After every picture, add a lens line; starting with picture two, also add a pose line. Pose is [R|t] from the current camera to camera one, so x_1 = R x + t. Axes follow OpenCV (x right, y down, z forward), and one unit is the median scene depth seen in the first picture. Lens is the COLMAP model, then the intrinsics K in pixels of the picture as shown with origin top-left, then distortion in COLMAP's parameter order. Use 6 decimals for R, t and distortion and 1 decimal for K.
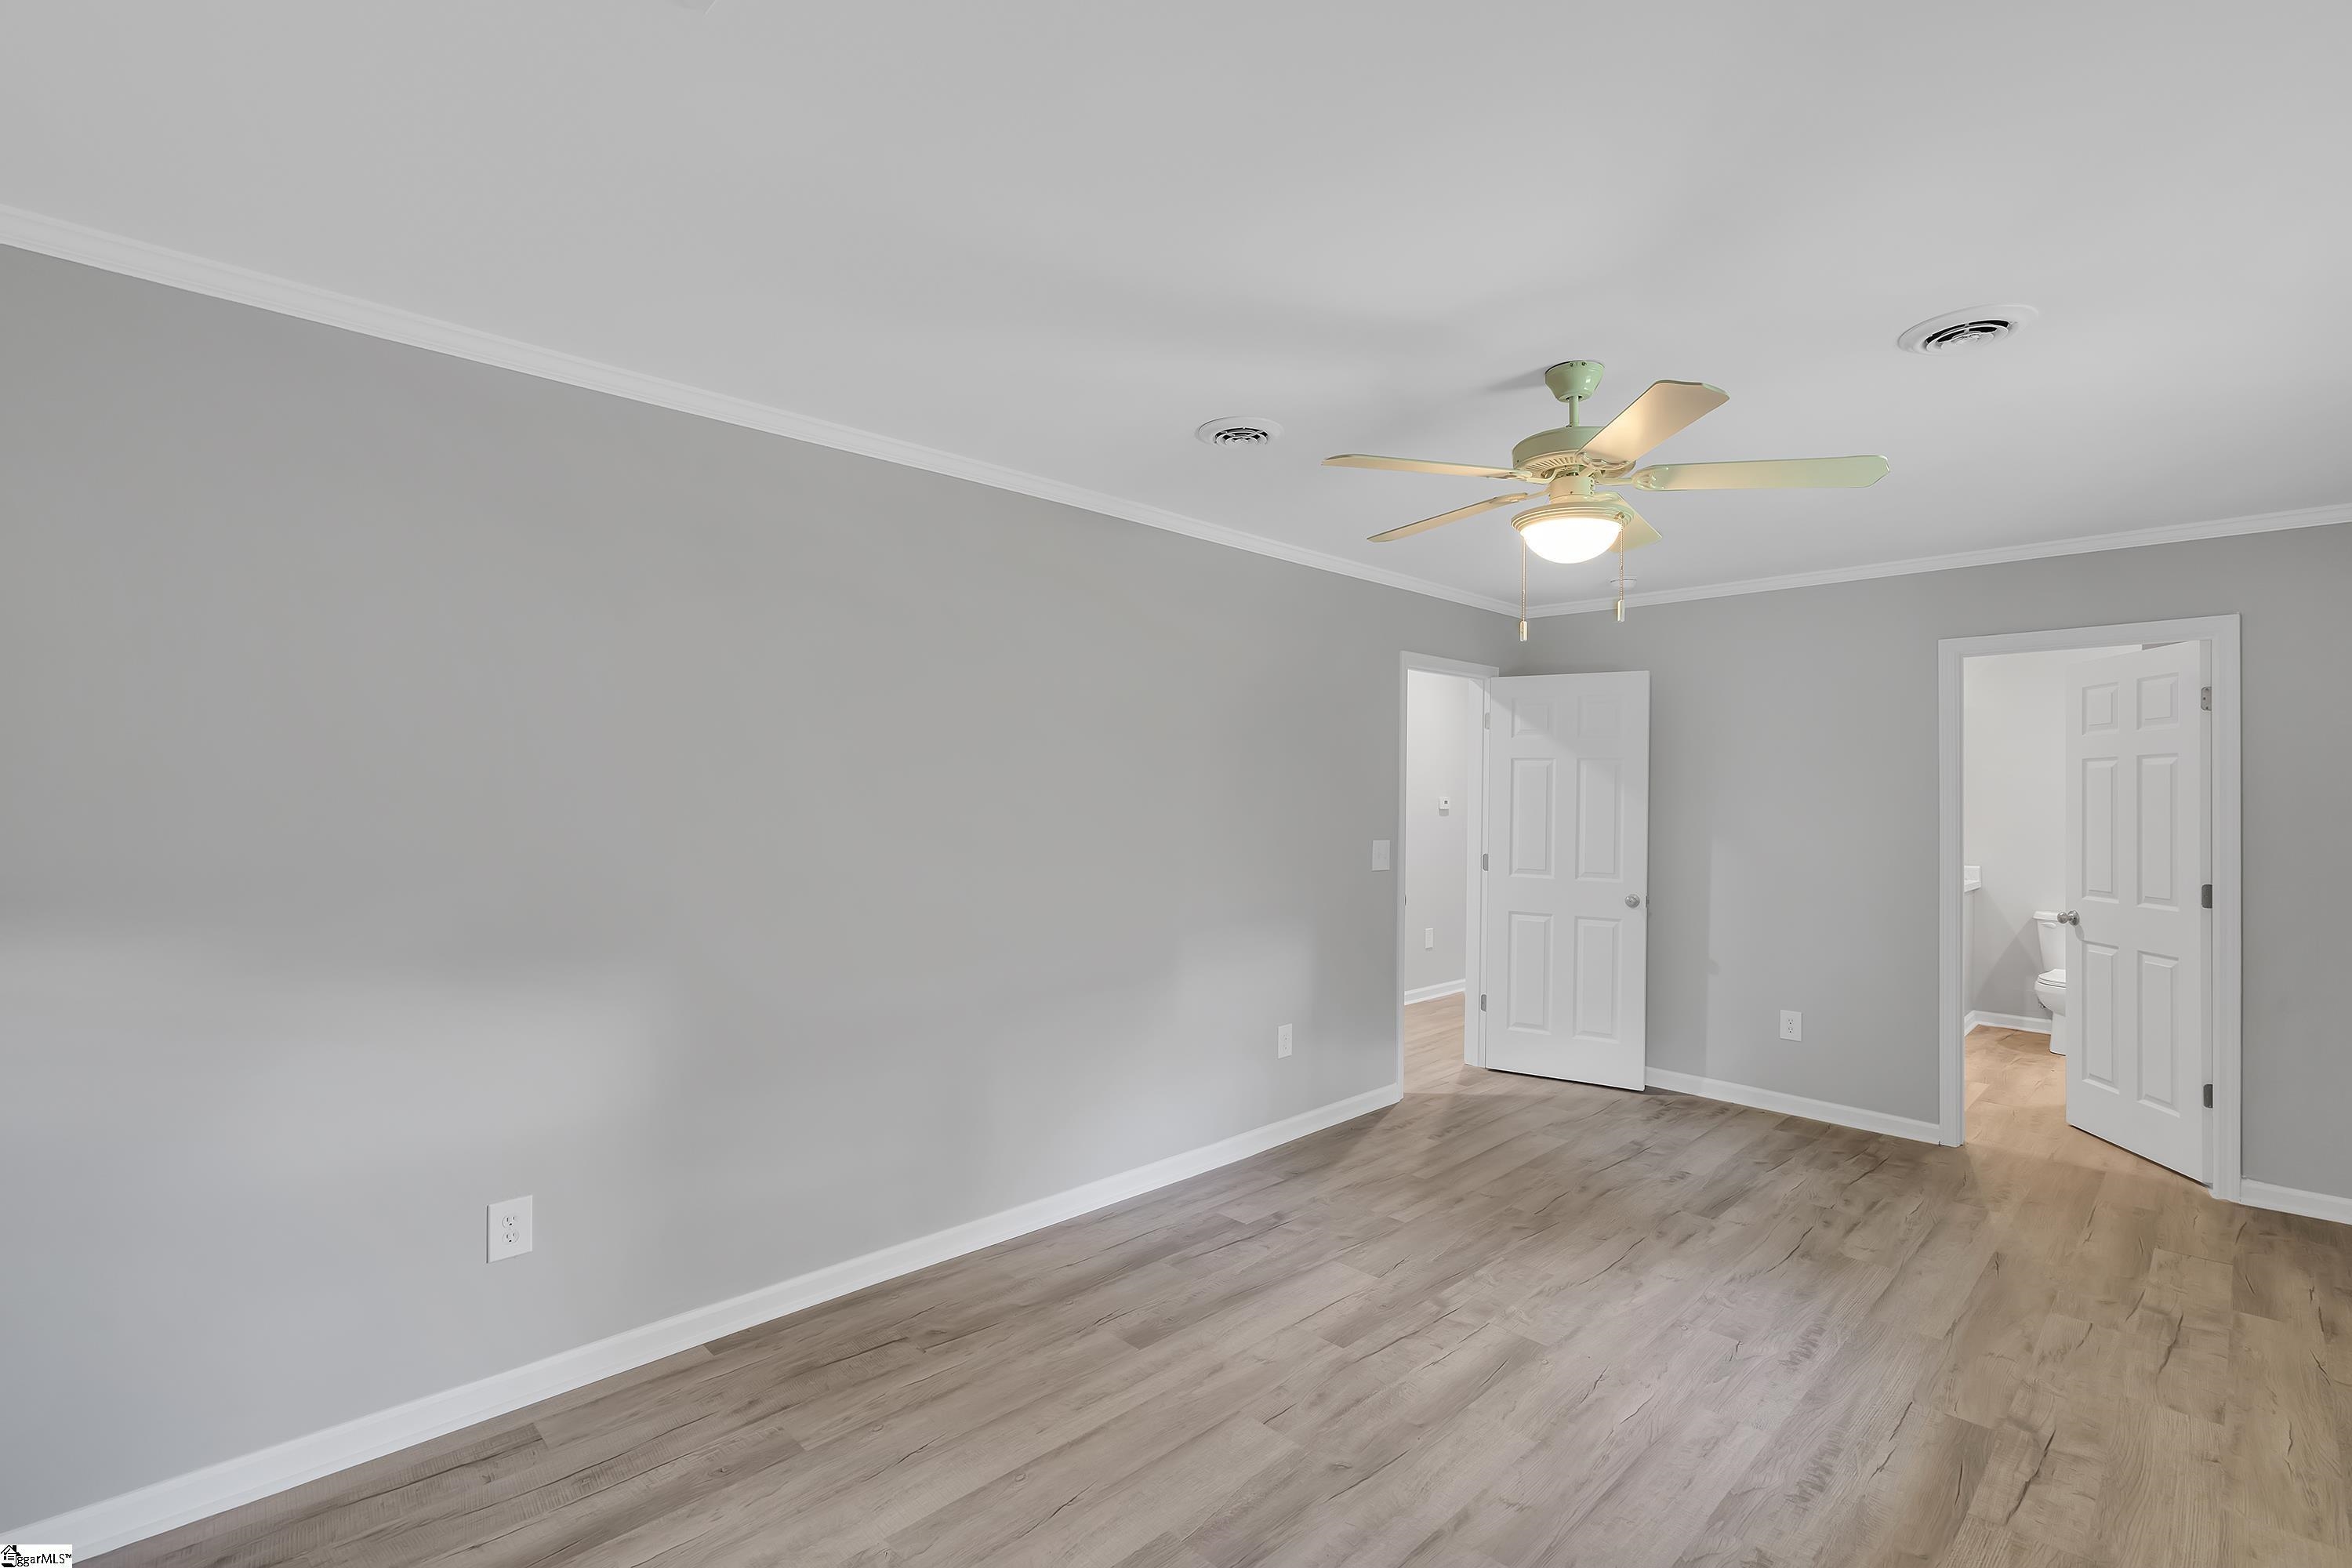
lens RADIAL K [[1050.9, 0, 1171.3], [0, 1050.9, 786.0], [0, 0, 1]] dist [0.001741, 0.000173]
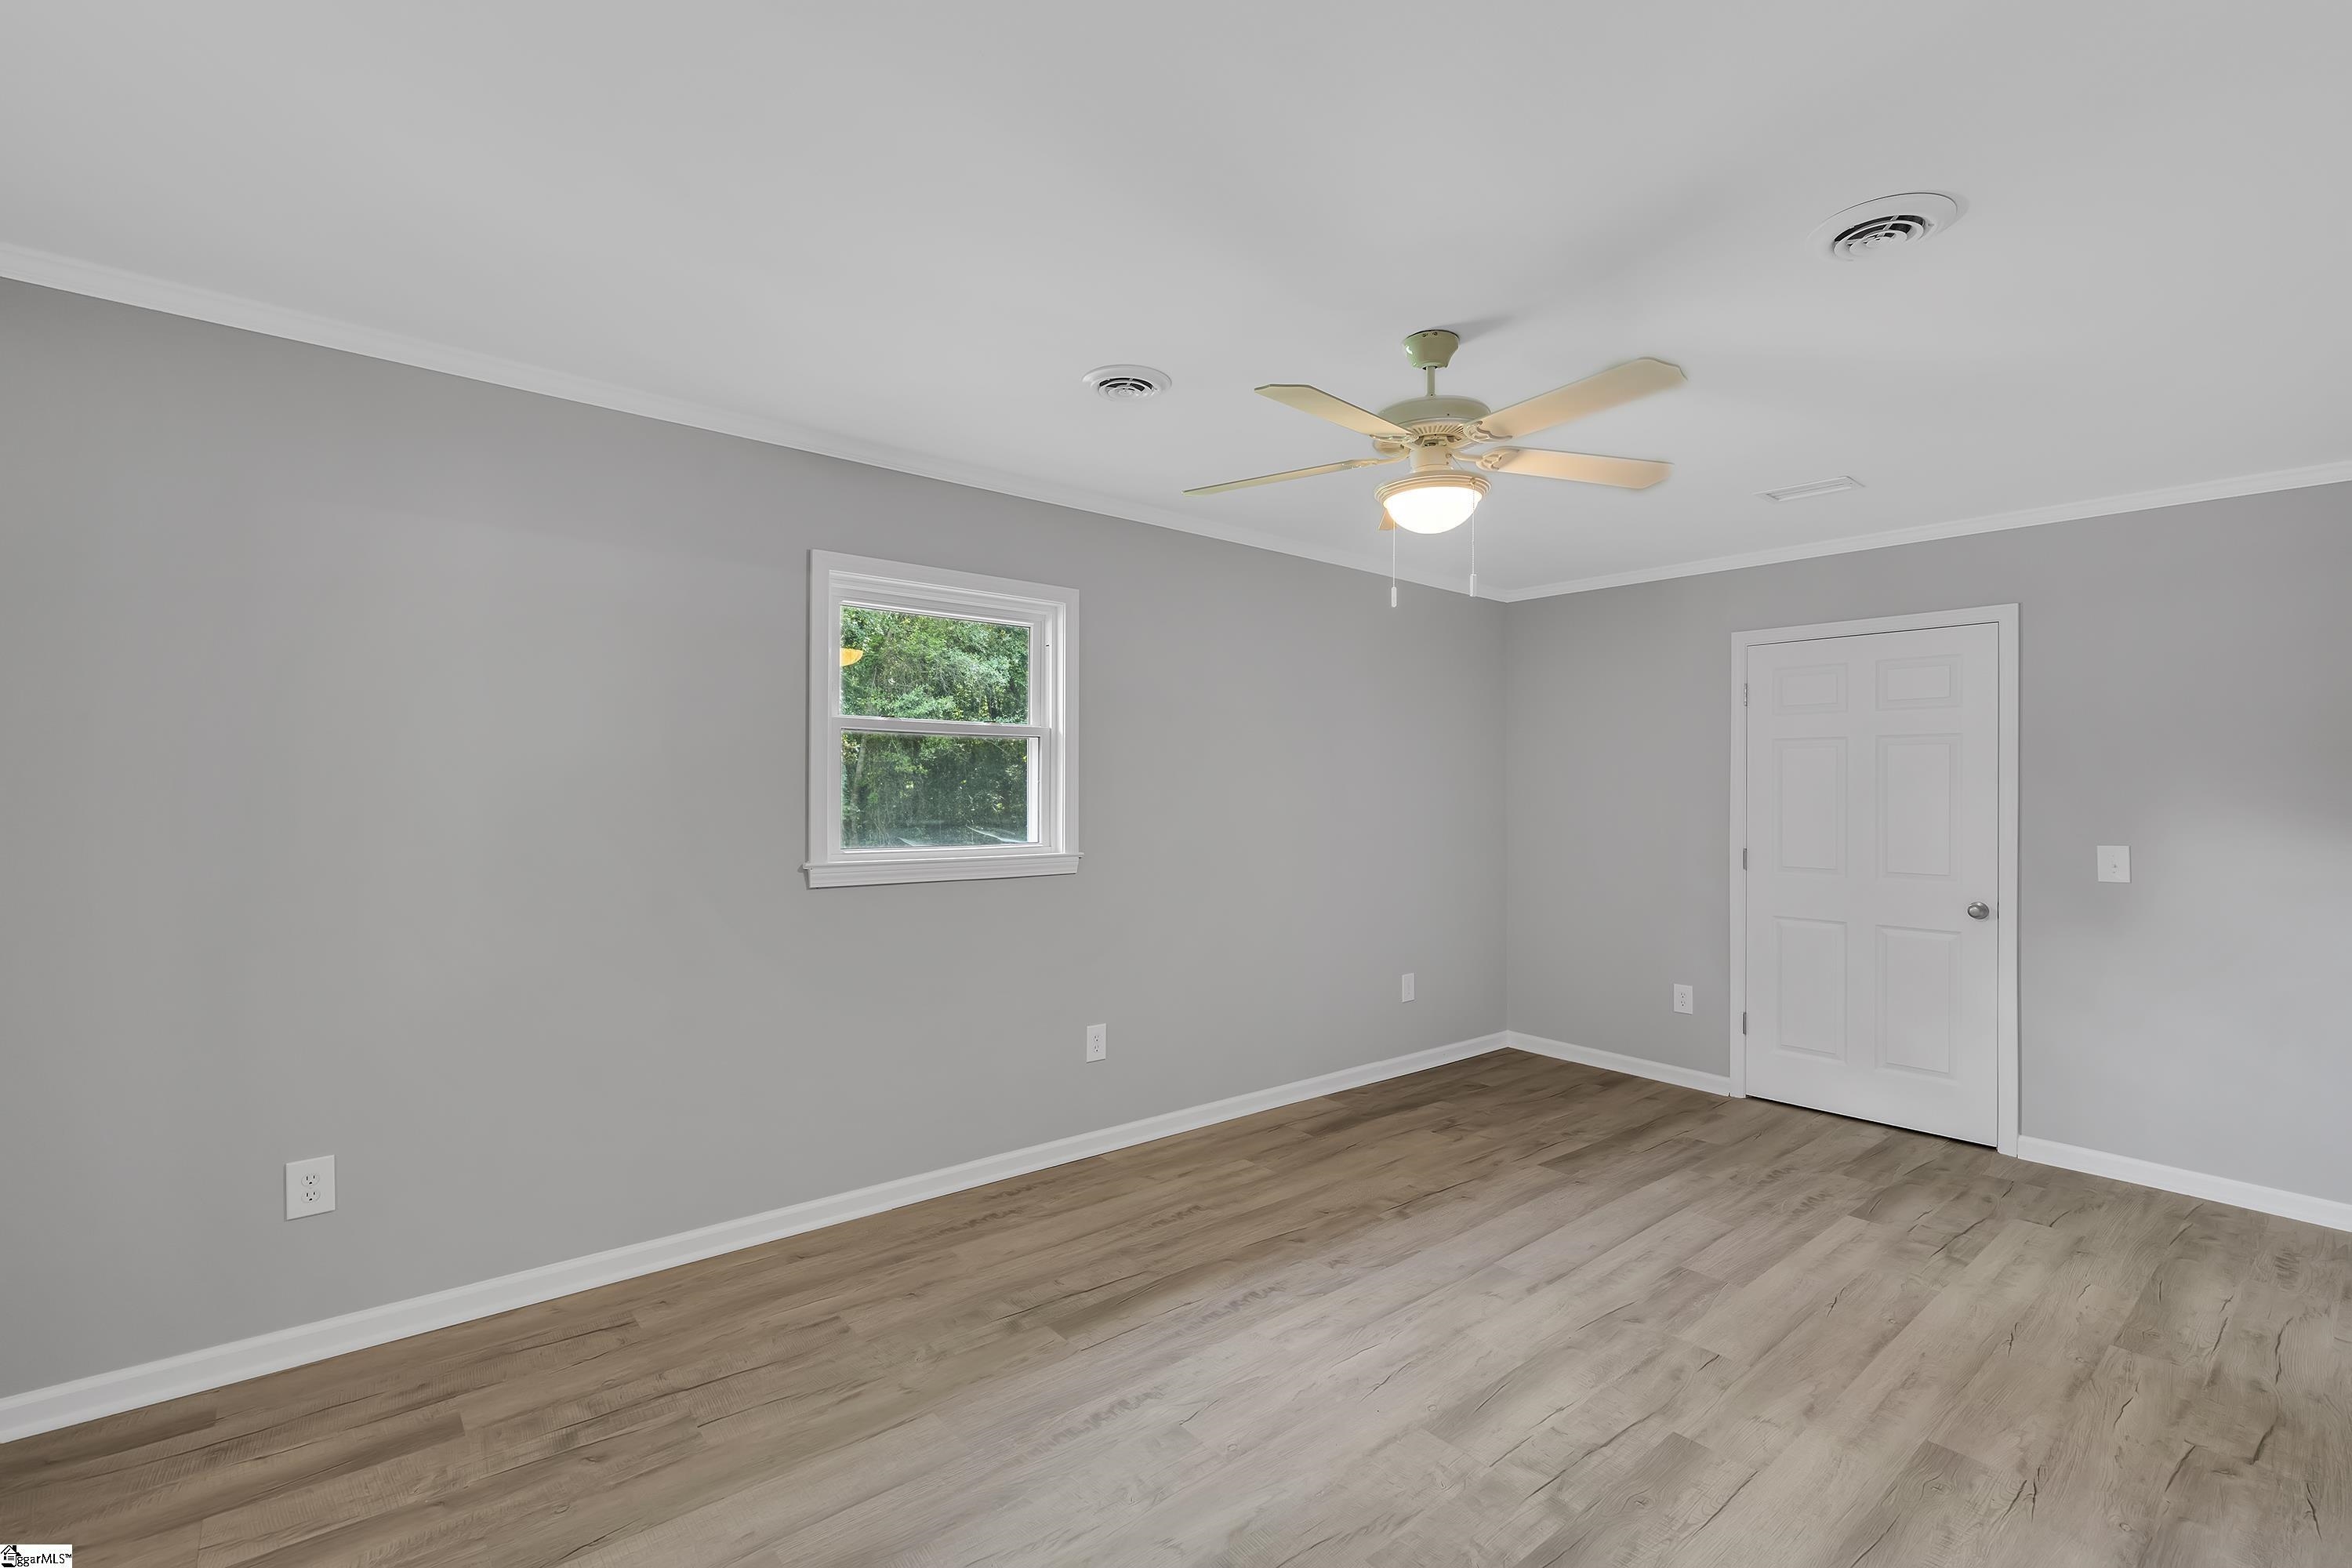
lens RADIAL K [[1050.9, 0, 1171.3], [0, 1050.9, 786.0], [0, 0, 1]] dist [0.001741, 0.000173]
pose [[-0.997135, -0.018387, 0.073379, 0.547476], [-0.019382, 0.999729, -0.012867, 0.046449], [-0.073122, -0.014252, -0.997221, 2.009635]]
